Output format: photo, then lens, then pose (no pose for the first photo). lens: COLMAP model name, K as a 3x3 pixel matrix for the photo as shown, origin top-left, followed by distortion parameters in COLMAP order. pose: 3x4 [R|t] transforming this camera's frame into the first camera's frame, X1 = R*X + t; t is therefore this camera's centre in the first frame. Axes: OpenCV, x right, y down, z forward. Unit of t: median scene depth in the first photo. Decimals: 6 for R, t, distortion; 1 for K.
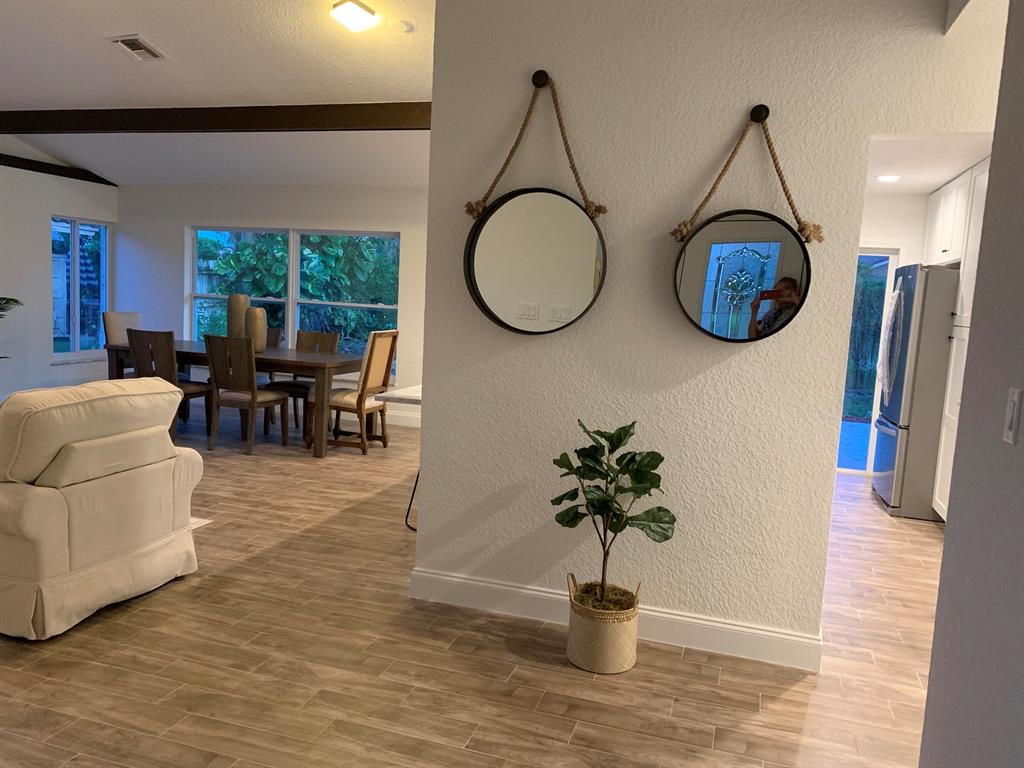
lens RADIAL K [[783.3, 0, 510.0], [0, 783.3, 381.4], [0, 0, 1]] dist [0.039546, -0.039256]
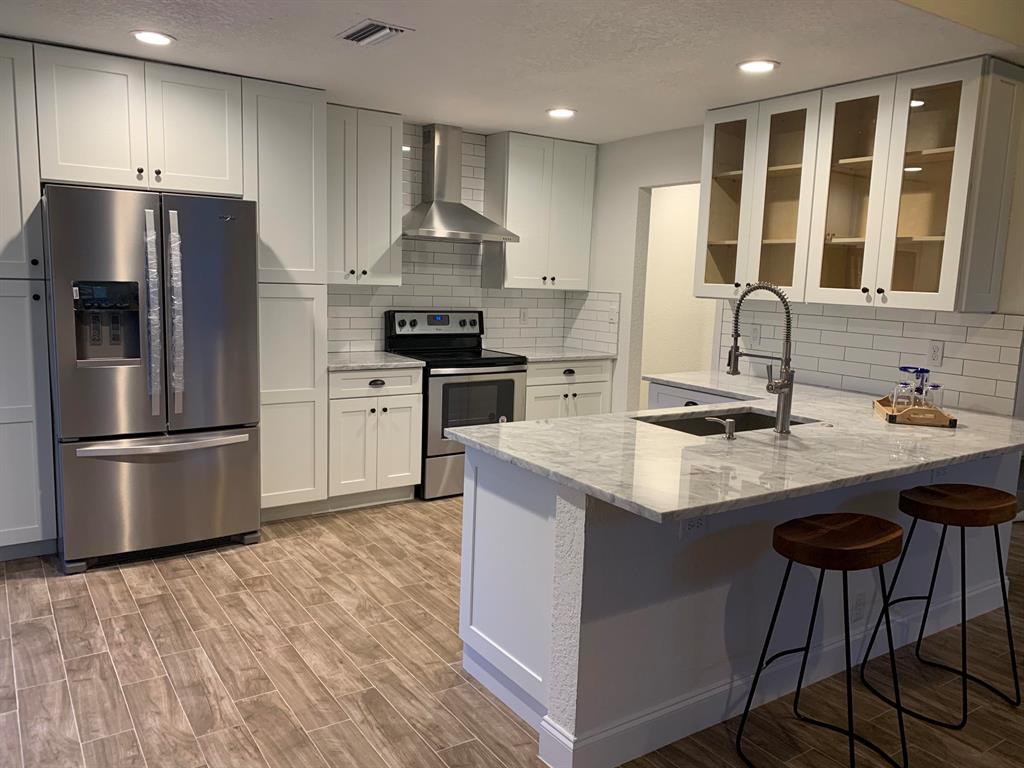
lens RADIAL K [[783.3, 0, 516.1], [0, 783.3, 380.1], [0, 0, 1]] dist [0.039546, -0.039256]
pose [[-0.779200, -0.162972, 0.605217, -0.157024], [-0.006349, 0.967607, 0.252381, -0.199476], [-0.626743, 0.192812, -0.754994, 1.623794]]
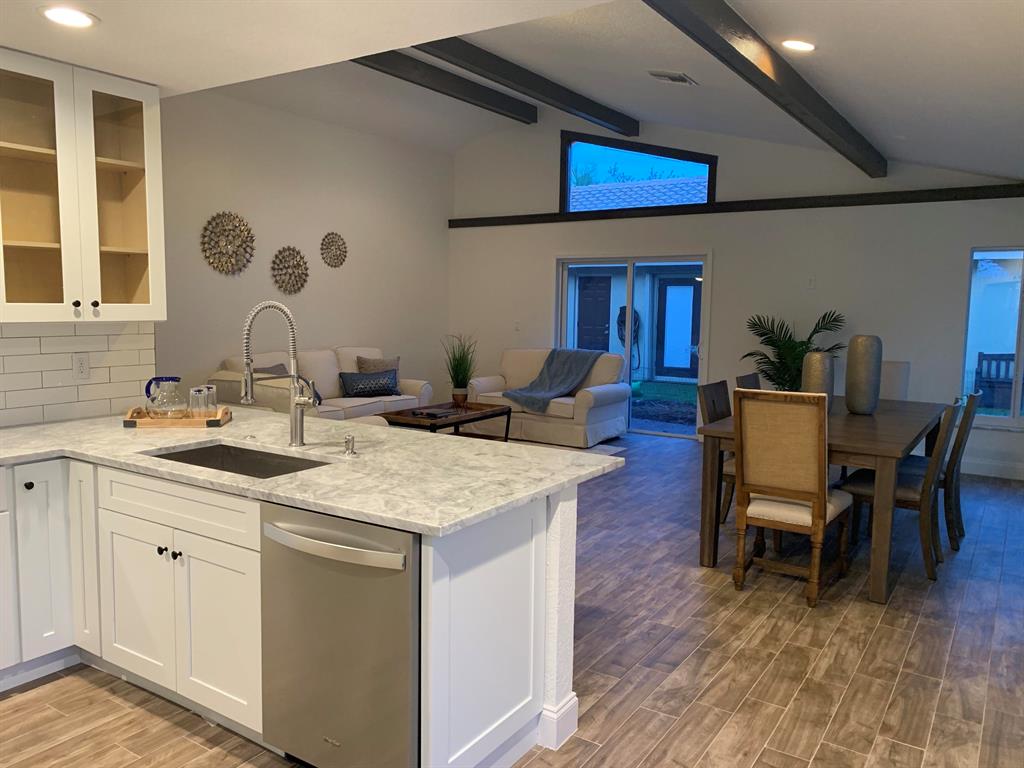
lens RADIAL K [[783.3, 0, 512.7], [0, 783.3, 380.1], [0, 0, 1]] dist [0.039546, -0.039256]
pose [[-0.269758, 0.042873, -0.961973, 0.629282], [-0.134706, 0.987505, 0.081785, -0.132773], [0.953460, 0.151645, -0.260612, 1.355045]]
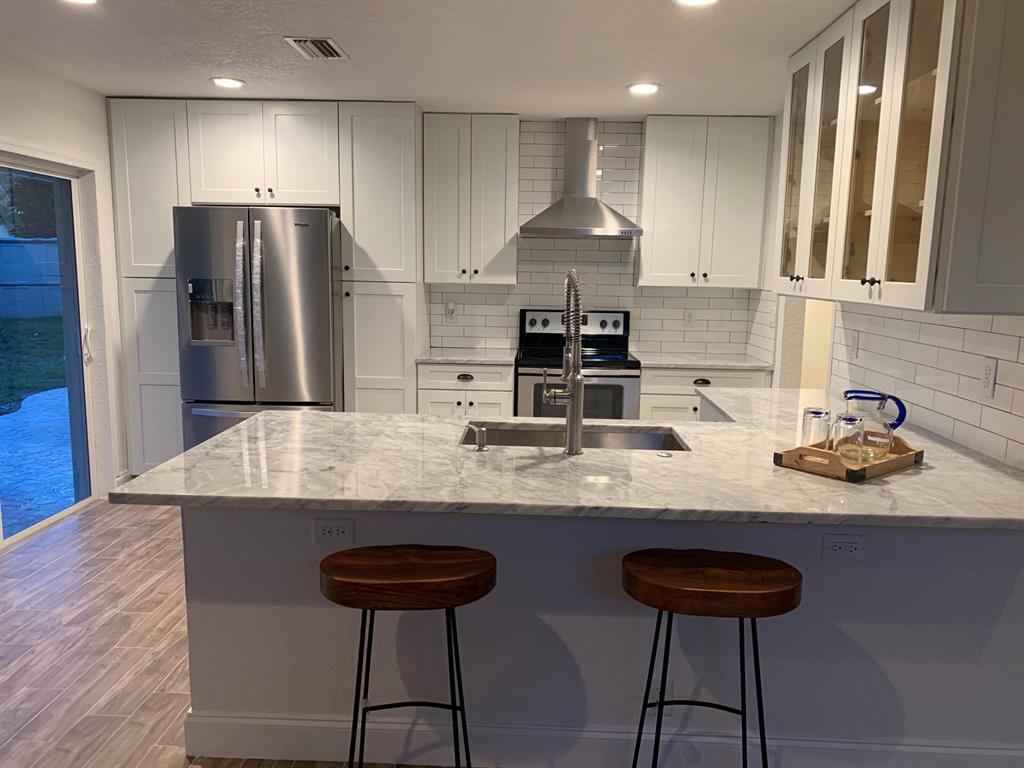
lens RADIAL K [[783.3, 0, 512.0], [0, 783.3, 386.2], [0, 0, 1]] dist [0.039546, -0.039256]
pose [[-0.264356, -0.200807, 0.943288, -0.409303], [0.073603, 0.971030, 0.227340, -0.162713], [-0.961612, 0.129528, -0.241918, 1.178328]]
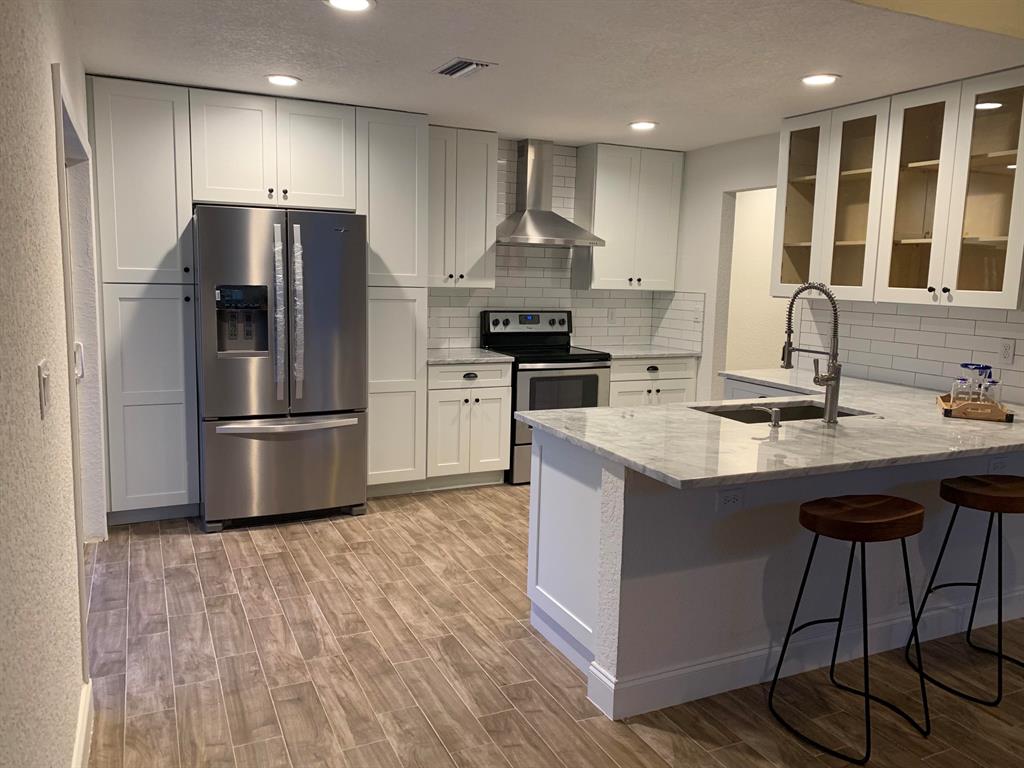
lens RADIAL K [[783.3, 0, 510.5], [0, 783.3, 371.4], [0, 0, 1]] dist [0.039546, -0.039256]
pose [[-0.677212, -0.162665, 0.717582, -0.240392], [0.019514, 0.970943, 0.238515, -0.210057], [-0.735529, 0.175528, -0.654360, 1.657980]]
